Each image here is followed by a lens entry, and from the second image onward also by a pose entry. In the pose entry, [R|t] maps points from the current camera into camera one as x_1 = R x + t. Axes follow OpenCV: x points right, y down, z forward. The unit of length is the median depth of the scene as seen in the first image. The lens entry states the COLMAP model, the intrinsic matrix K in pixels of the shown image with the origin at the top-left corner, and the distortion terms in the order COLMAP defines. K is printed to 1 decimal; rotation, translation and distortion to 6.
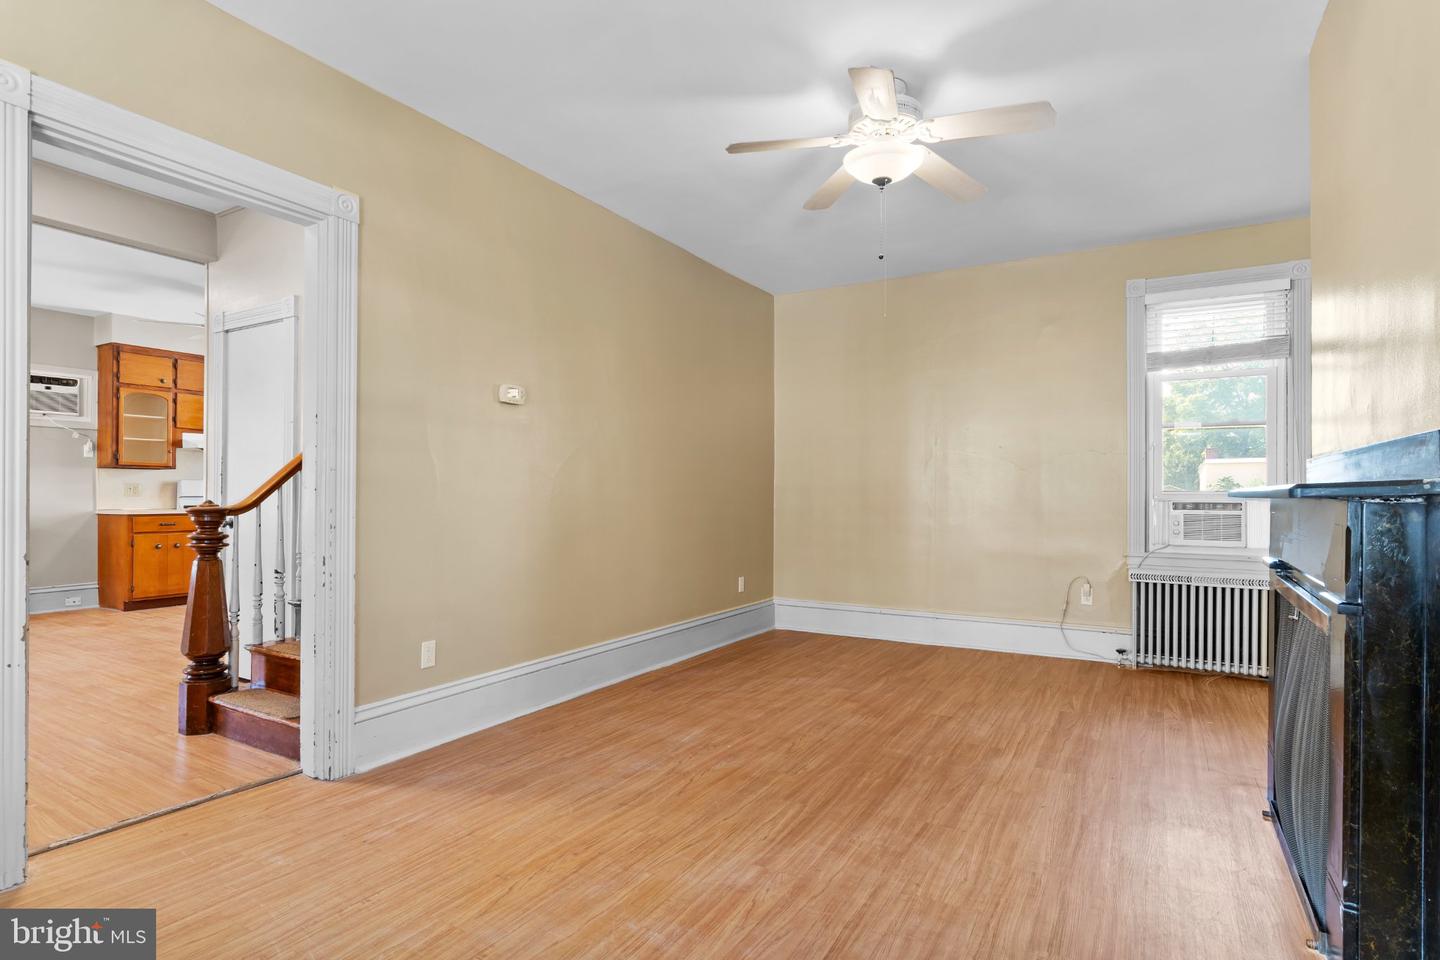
lens RADIAL K [[741.6, 0, 713.0], [0, 741.6, 486.5], [0, 0, 1]] dist [-0.000735, -0.000250]
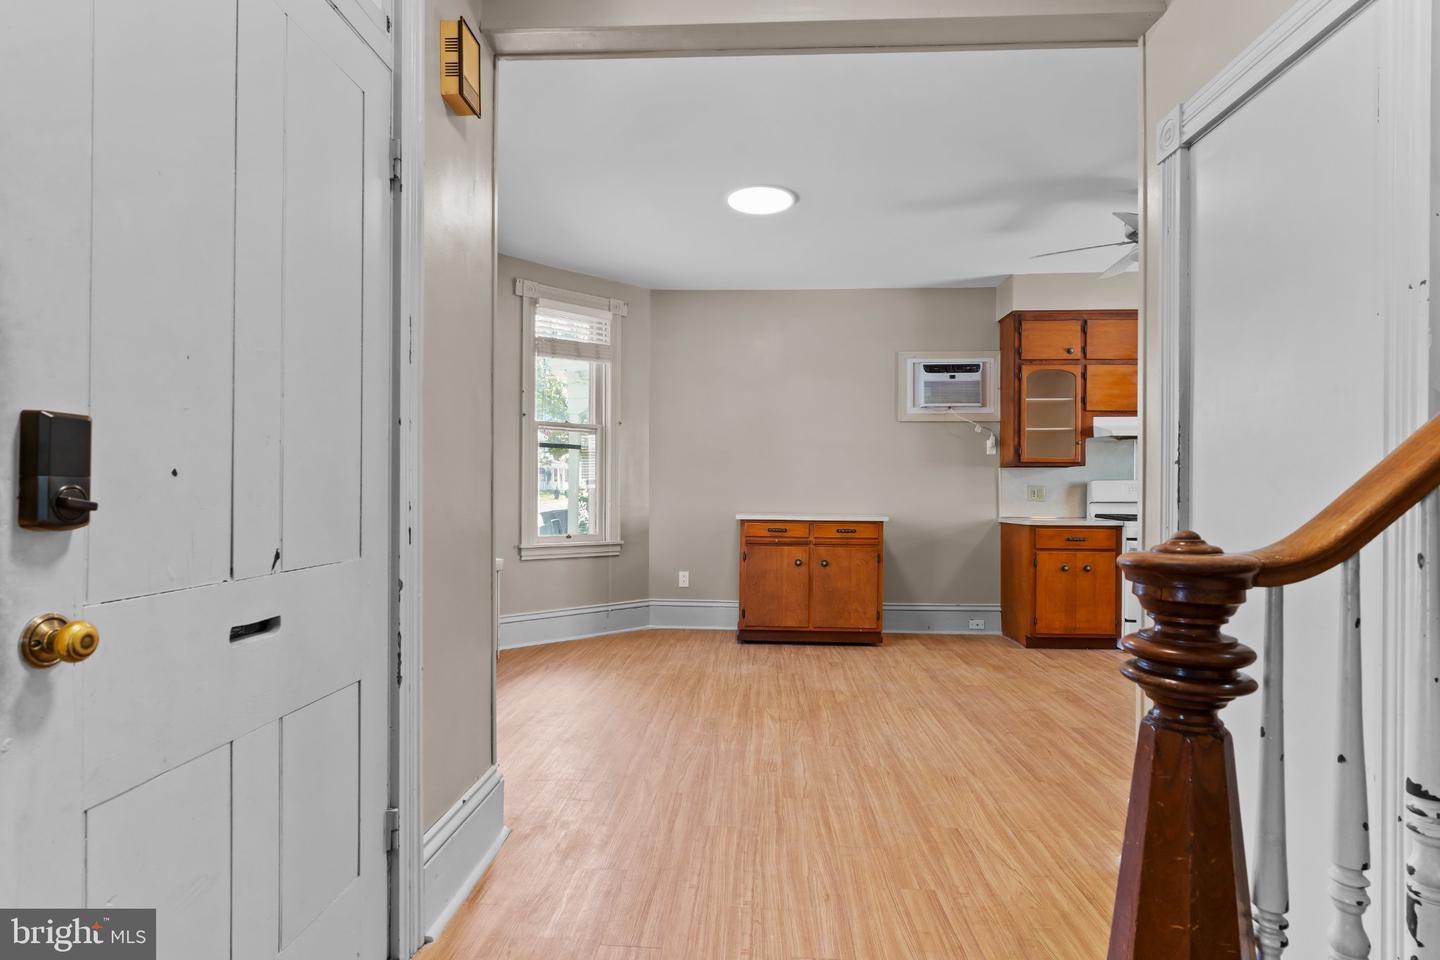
lens RADIAL K [[741.6, 0, 713.0], [0, 741.6, 486.5], [0, 0, 1]] dist [-0.000735, -0.000250]
pose [[0.462103, -0.003757, -0.886818, -0.245224], [0.000864, 0.999992, -0.003786, -0.000486], [0.886826, 0.000983, 0.462103, 0.335102]]
